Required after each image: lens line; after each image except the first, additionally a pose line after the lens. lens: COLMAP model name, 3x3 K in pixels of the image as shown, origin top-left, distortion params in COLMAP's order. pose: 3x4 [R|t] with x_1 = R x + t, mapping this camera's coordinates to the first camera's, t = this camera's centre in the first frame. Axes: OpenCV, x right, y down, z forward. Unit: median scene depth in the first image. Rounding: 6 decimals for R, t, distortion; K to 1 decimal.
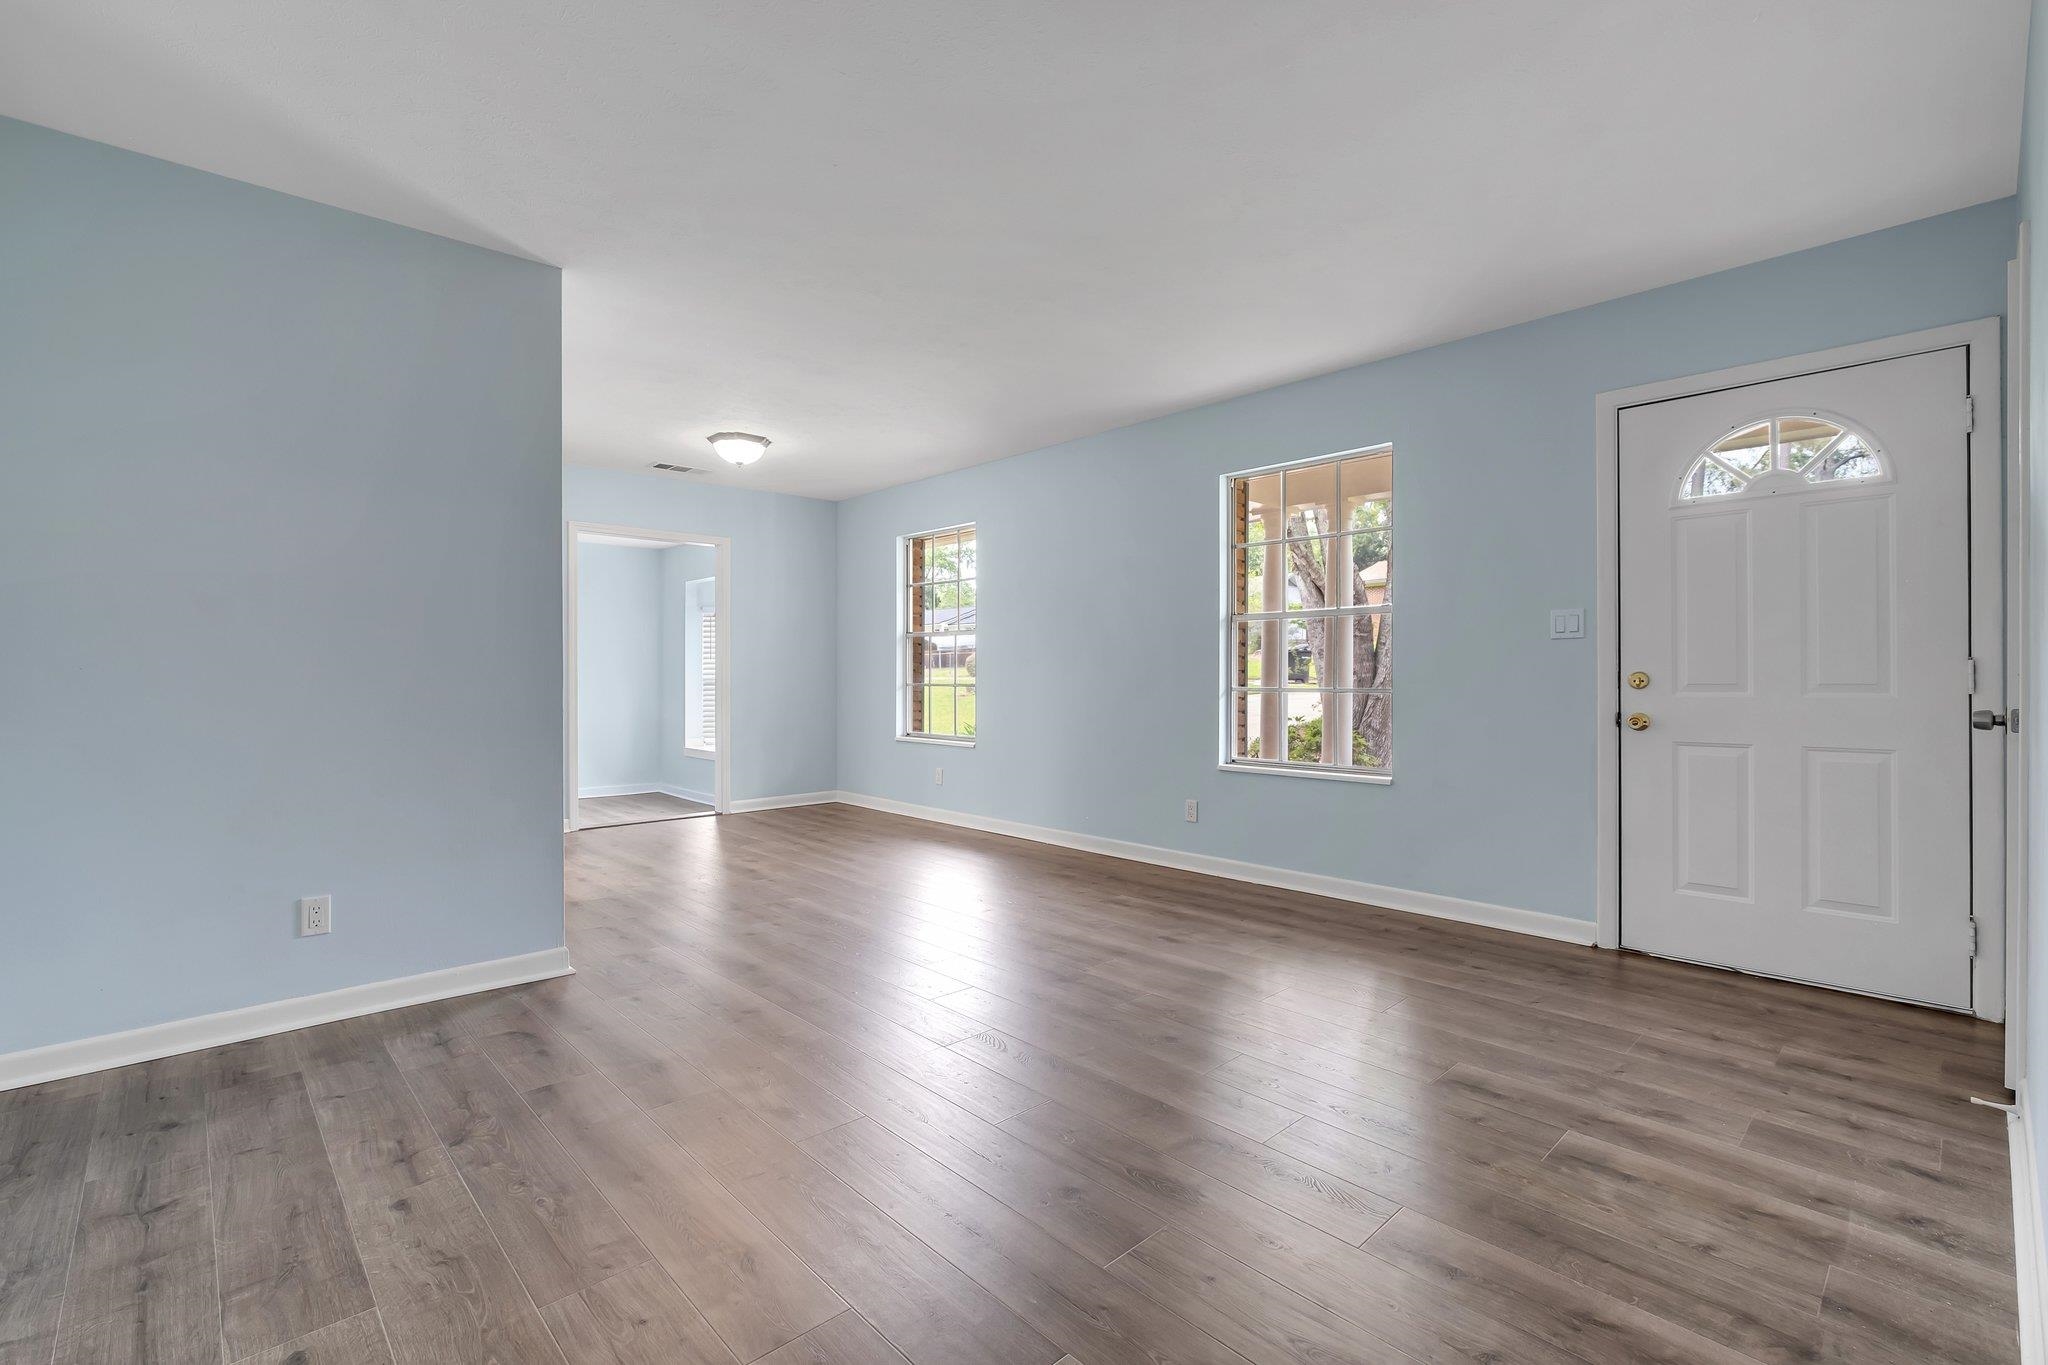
lens RADIAL K [[910.5, 0, 1012.8], [0, 910.5, 679.9], [0, 0, 1]] dist [-0.001851, -0.000248]
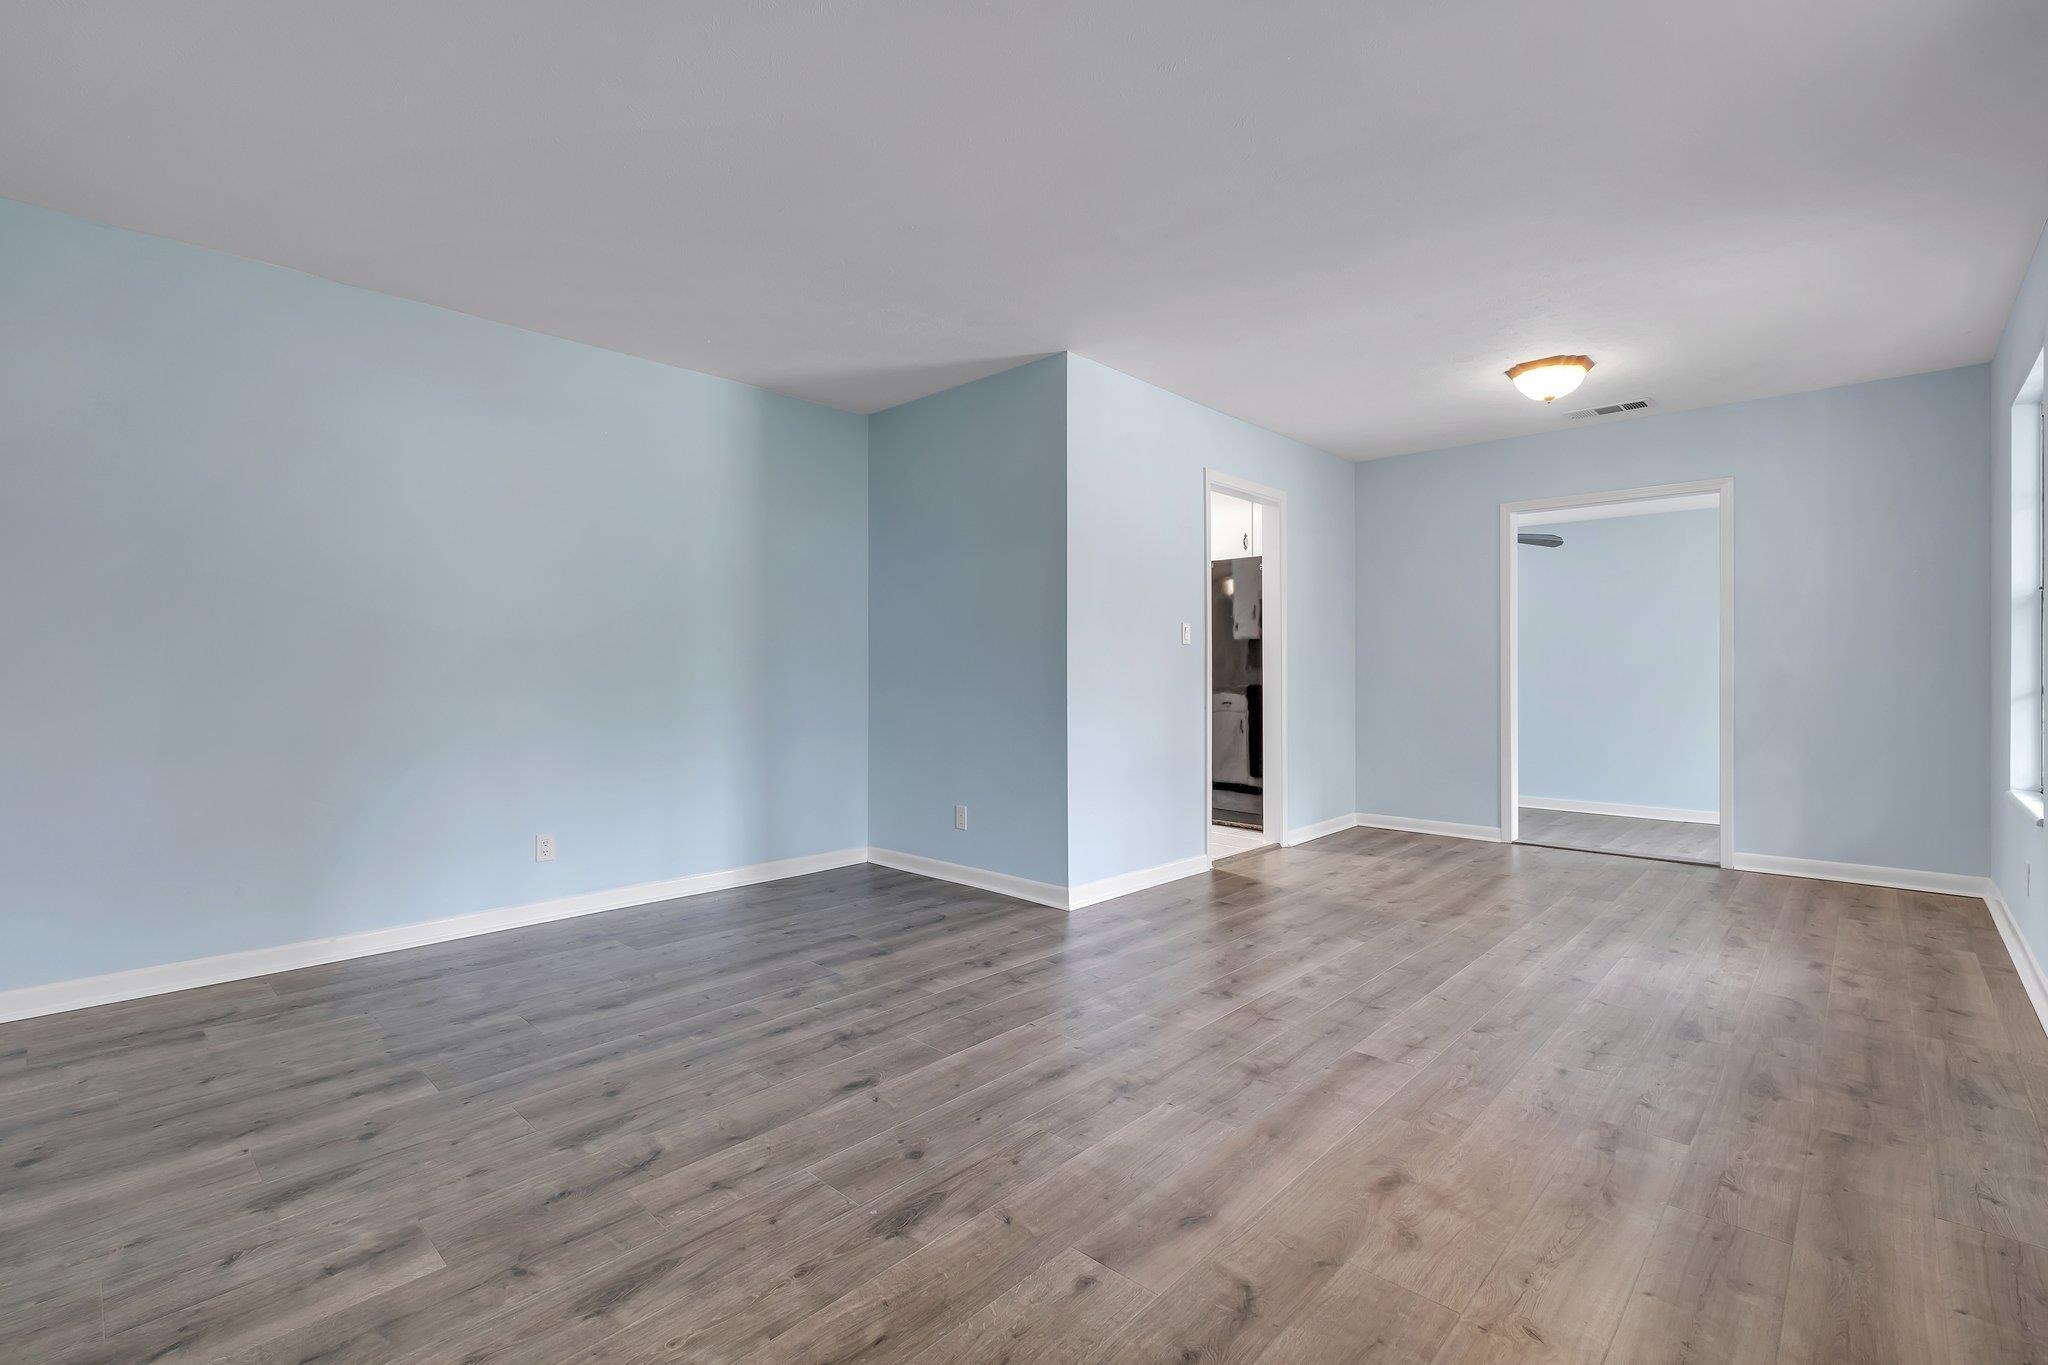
lens RADIAL K [[910.5, 0, 1012.8], [0, 910.5, 679.9], [0, 0, 1]] dist [-0.001851, -0.000248]
pose [[0.052445, 0.009393, -0.998580, 0.916758], [-0.001609, 0.999955, 0.009321, -0.009378], [0.998623, 0.001117, 0.052458, 1.024716]]
